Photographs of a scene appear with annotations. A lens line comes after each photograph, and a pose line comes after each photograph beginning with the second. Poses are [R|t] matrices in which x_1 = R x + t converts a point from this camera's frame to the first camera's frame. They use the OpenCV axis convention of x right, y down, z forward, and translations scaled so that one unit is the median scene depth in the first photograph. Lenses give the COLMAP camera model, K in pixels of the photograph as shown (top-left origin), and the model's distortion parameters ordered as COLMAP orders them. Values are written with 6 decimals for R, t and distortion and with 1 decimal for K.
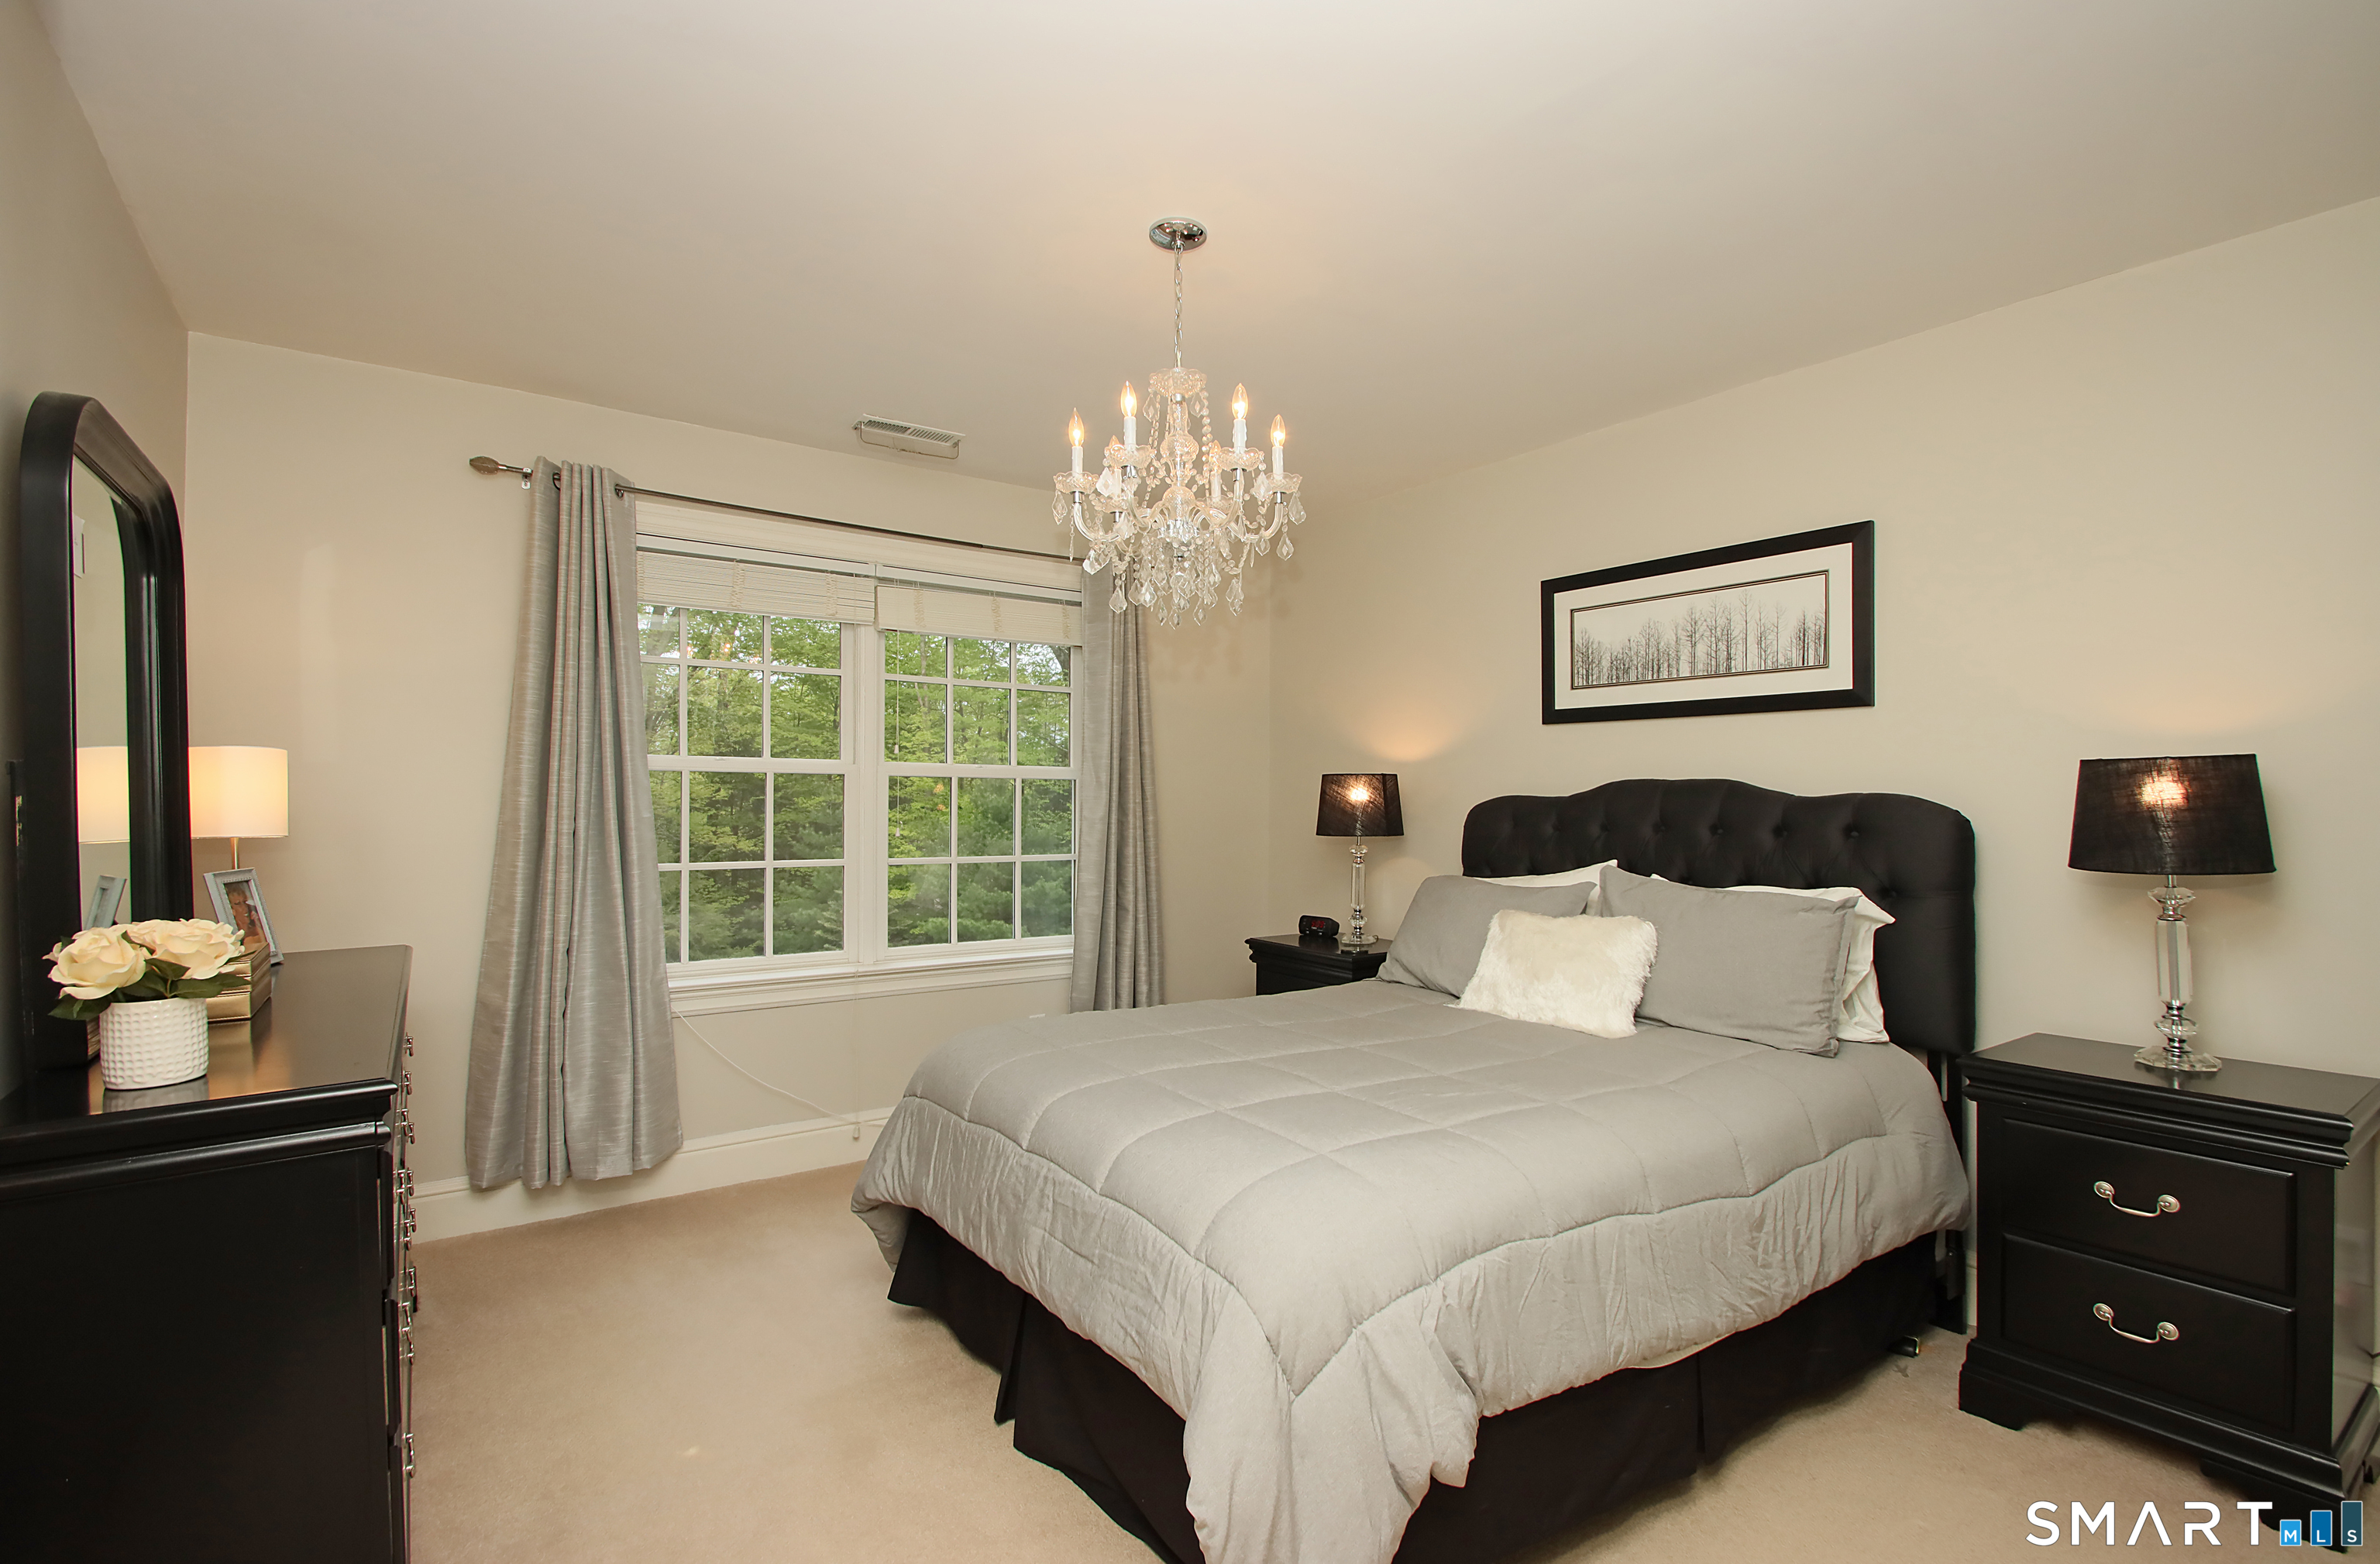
lens RADIAL K [[1100.5, 0, 1187.3], [0, 1100.5, 794.3], [0, 0, 1]] dist [0.004656, -0.010571]
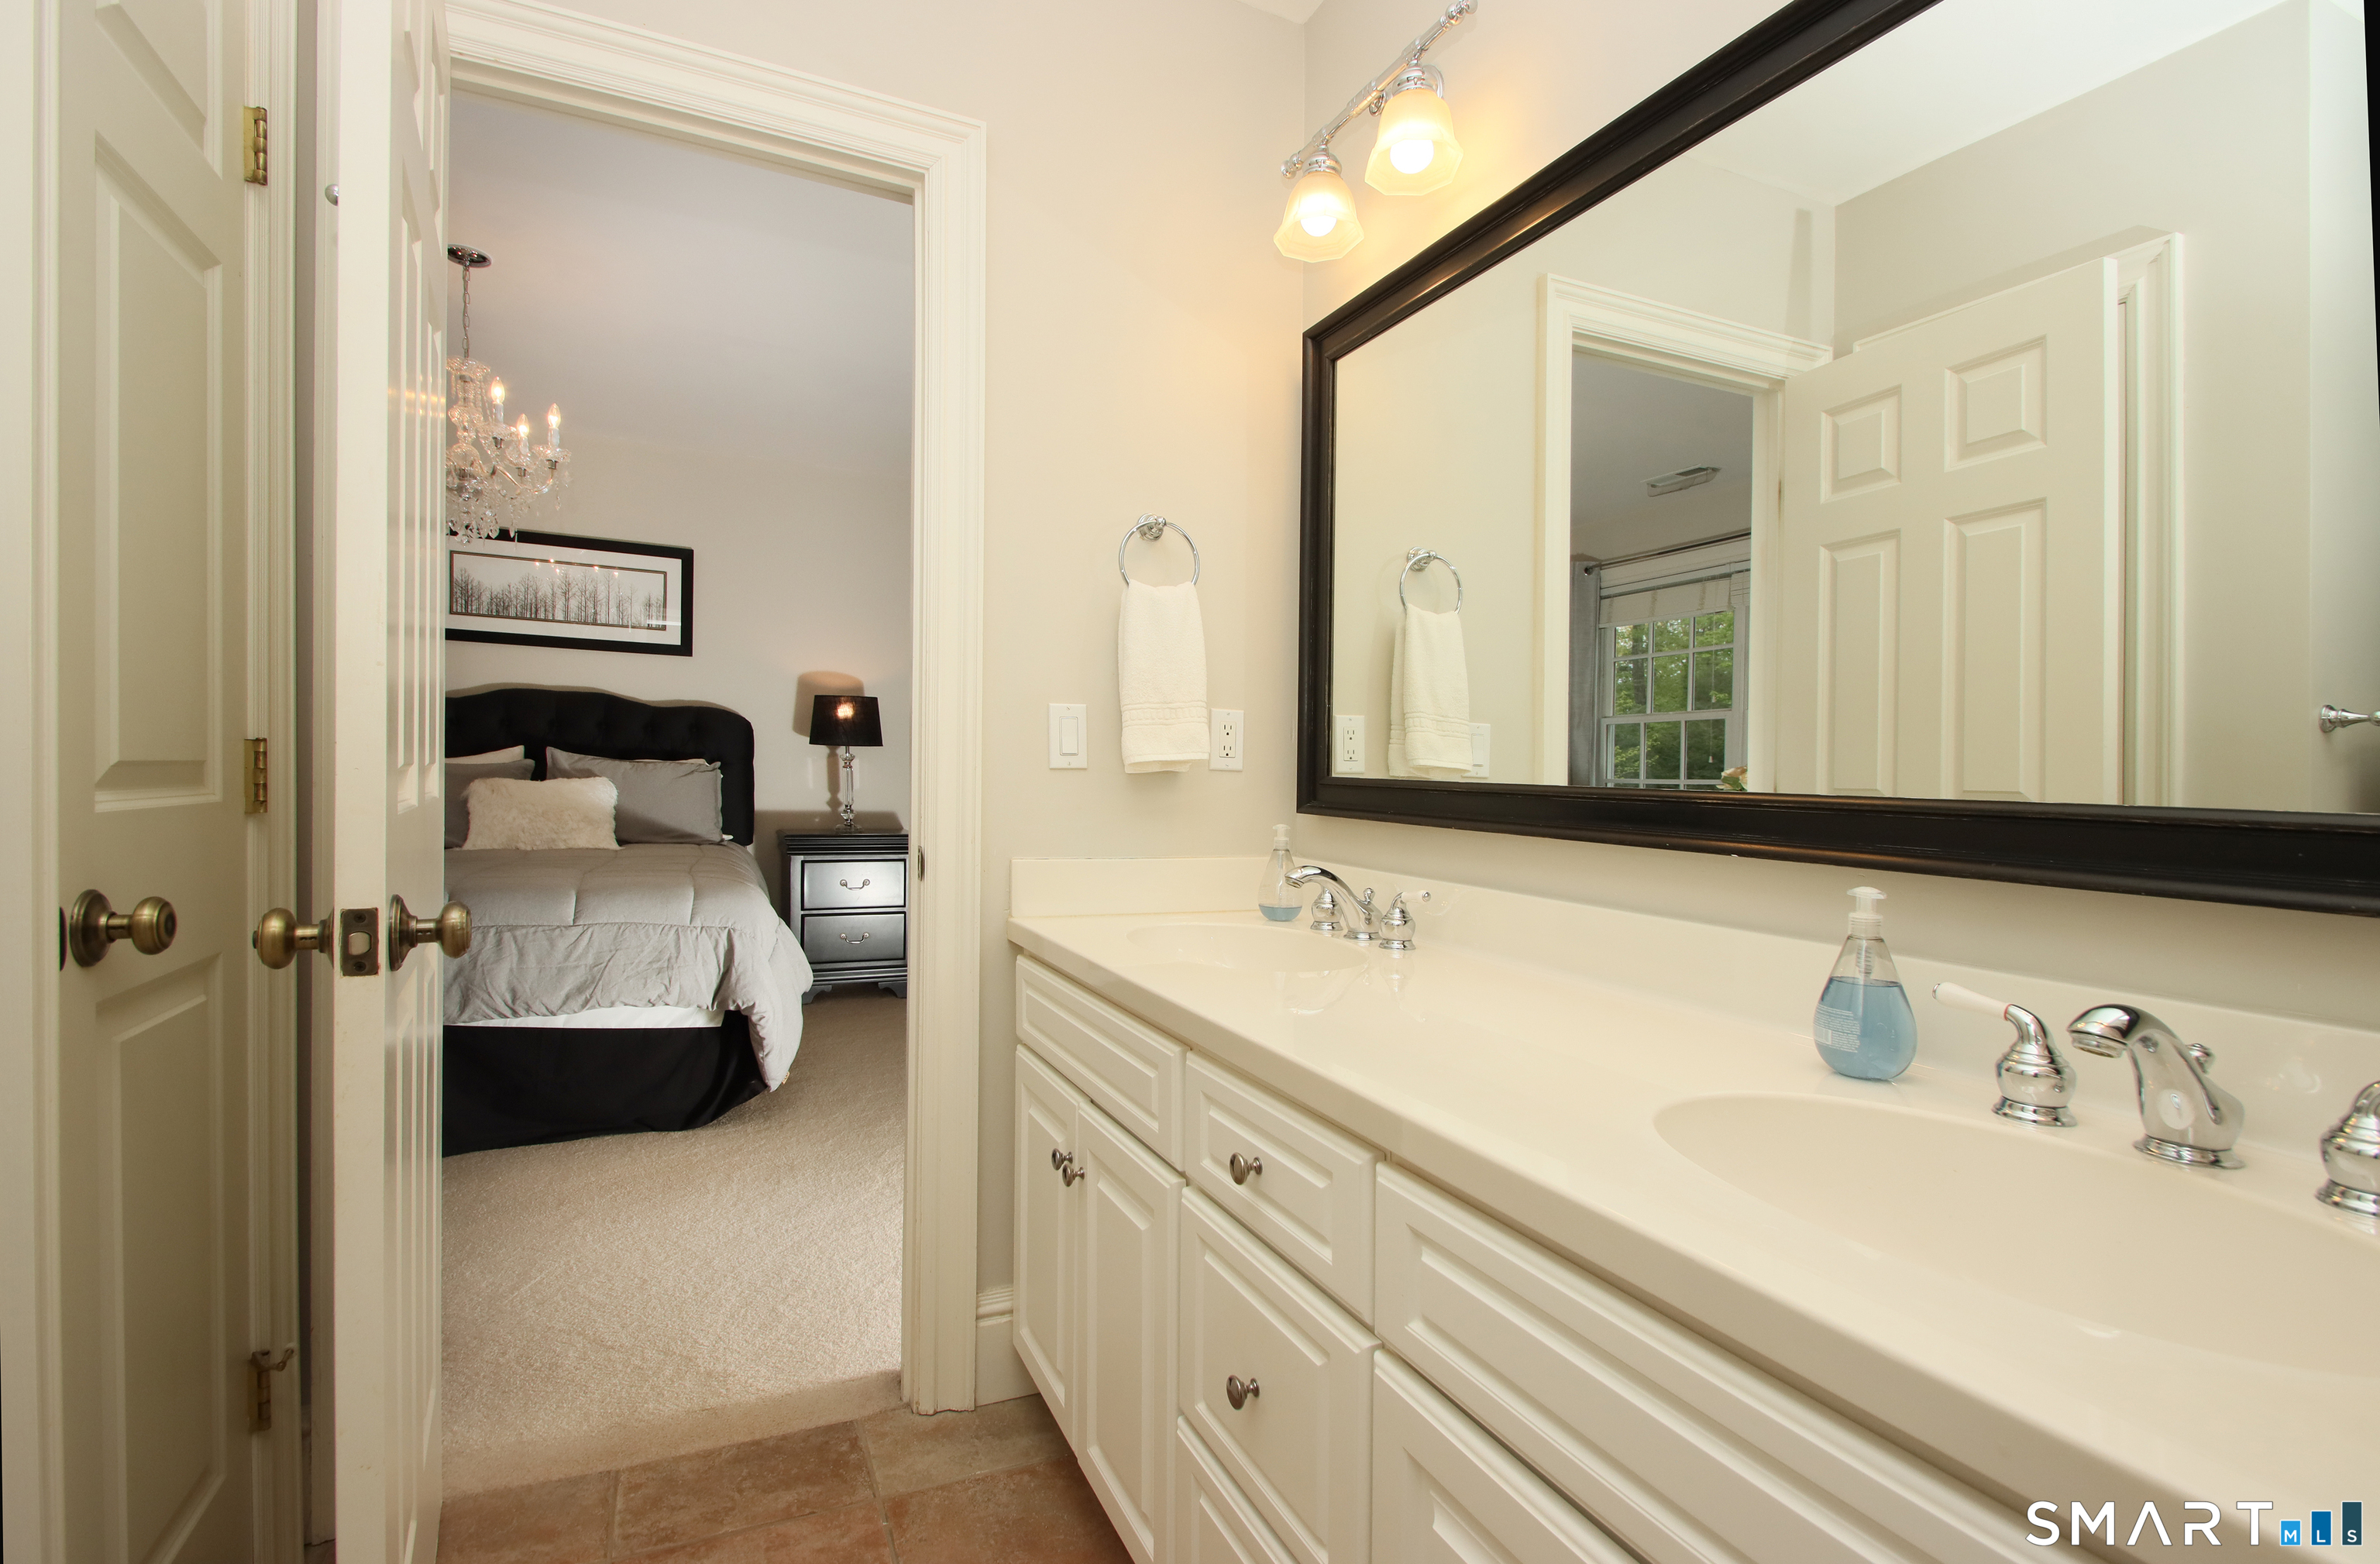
lens RADIAL K [[1100.5, 0, 1179.2], [0, 1100.5, 778.0], [0, 0, 1]] dist [0.004656, -0.010571]
pose [[0.199515, -0.003435, 0.979889, -0.883154], [-0.031120, 0.999467, 0.009840, 0.067770], [-0.979400, -0.032457, 0.199302, -0.107745]]
